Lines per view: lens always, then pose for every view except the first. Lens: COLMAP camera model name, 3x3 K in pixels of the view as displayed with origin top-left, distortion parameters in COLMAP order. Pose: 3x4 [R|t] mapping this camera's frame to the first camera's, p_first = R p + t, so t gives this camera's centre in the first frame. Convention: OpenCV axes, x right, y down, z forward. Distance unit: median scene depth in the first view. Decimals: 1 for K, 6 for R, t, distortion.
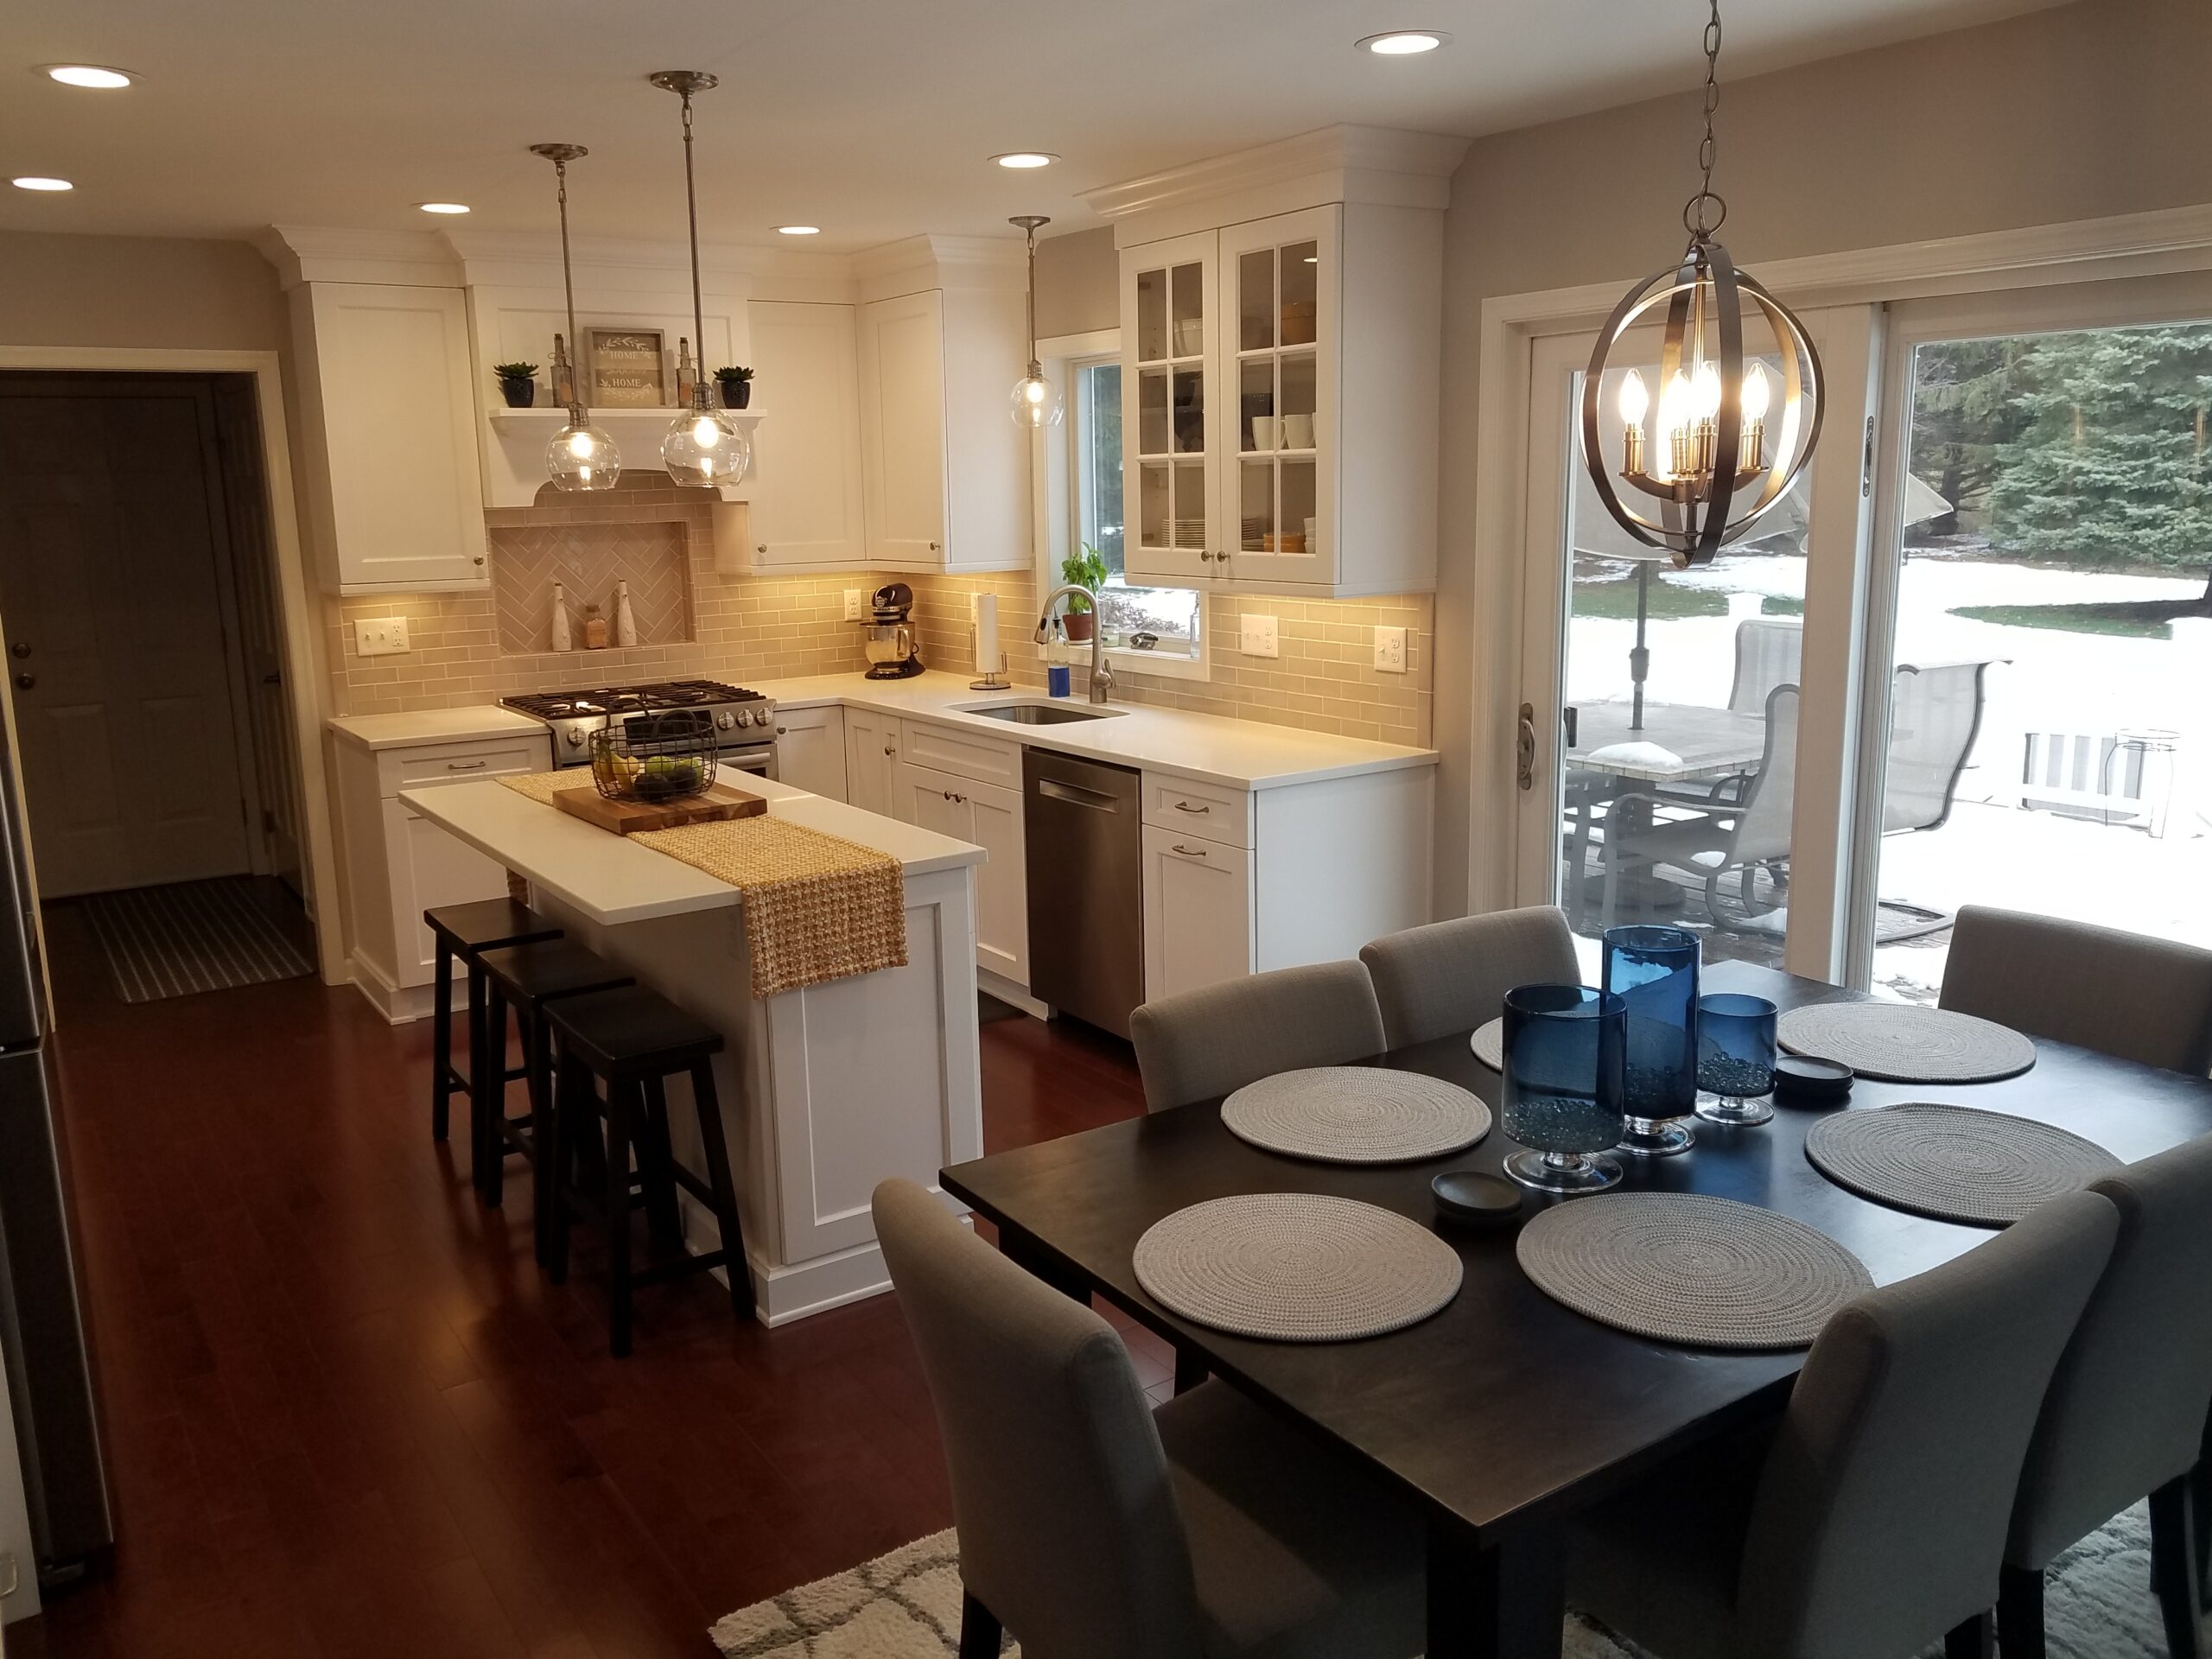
lens RADIAL K [[1749.3, 0, 1099.7], [0, 1749.3, 865.5], [0, 0, 1]] dist [0.049314, -0.048407]
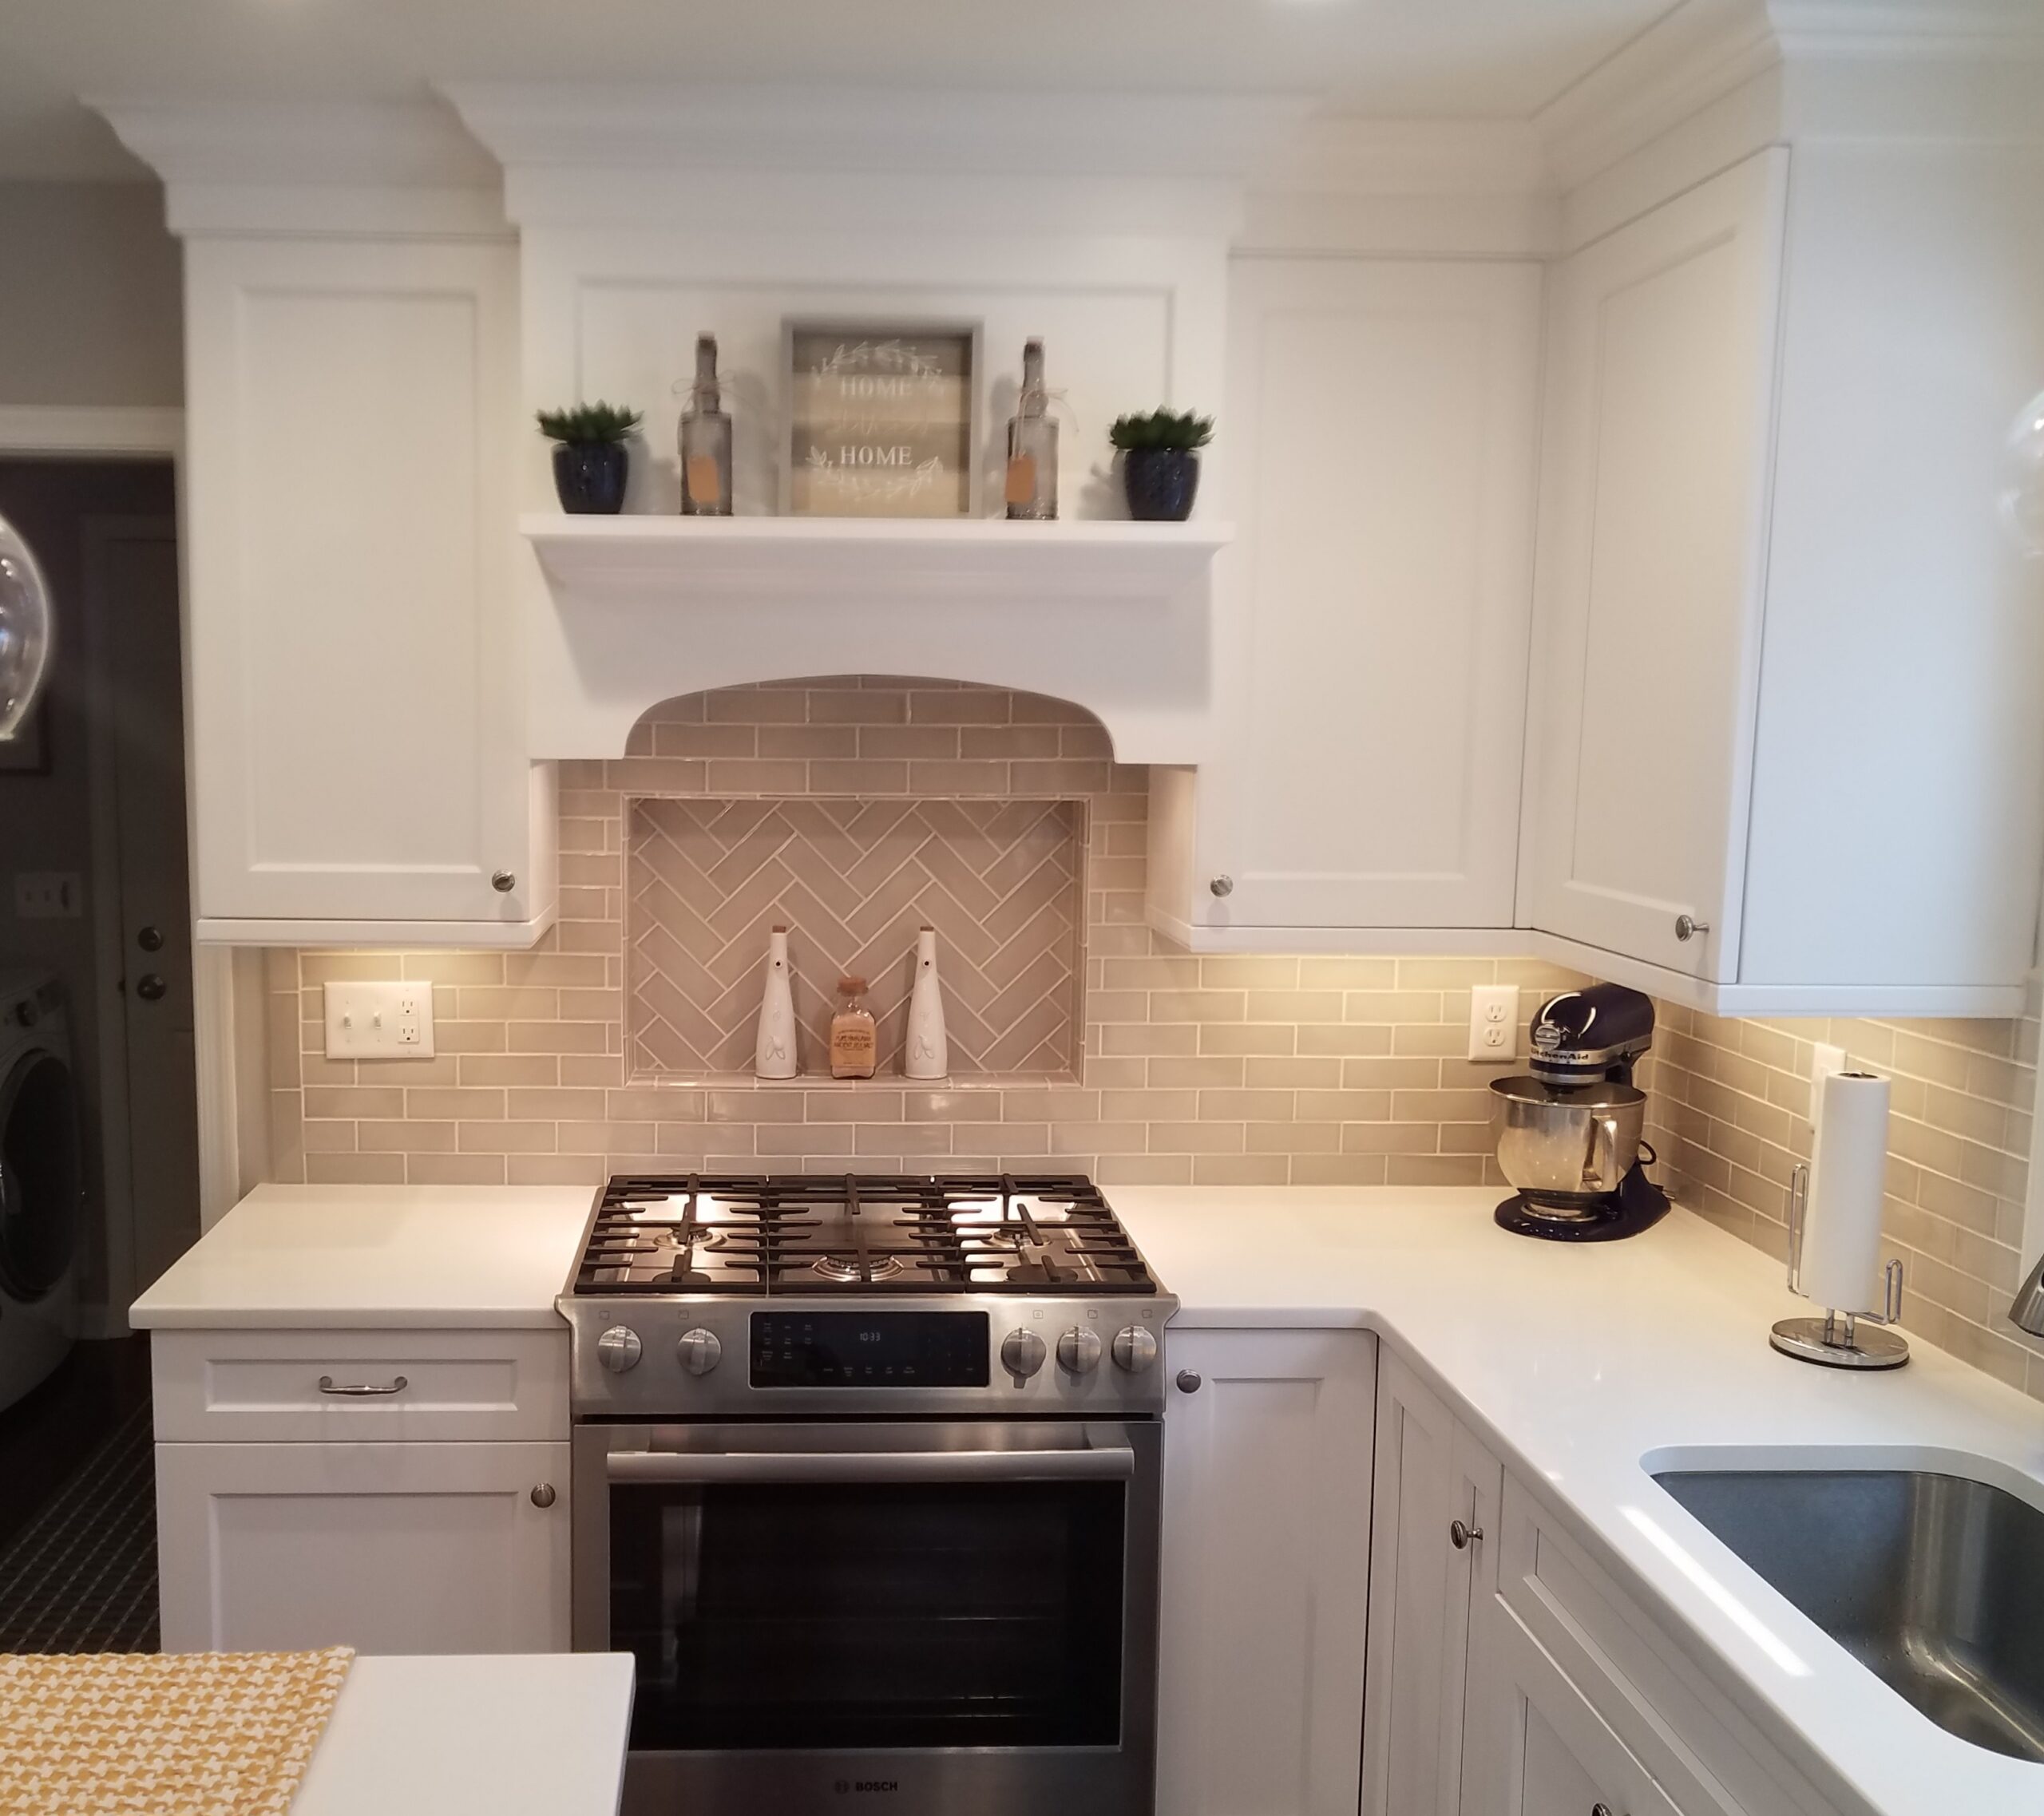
lens RADIAL K [[1714.7, 0, 1021.3], [0, 1714.7, 874.1], [0, 0, 1]] dist [0.000583, -0.006679]
pose [[0.846073, 0.087375, -0.525858, -0.033388], [-0.144304, 0.987184, -0.068149, -0.157665], [0.513164, 0.133542, 0.847838, 0.686877]]
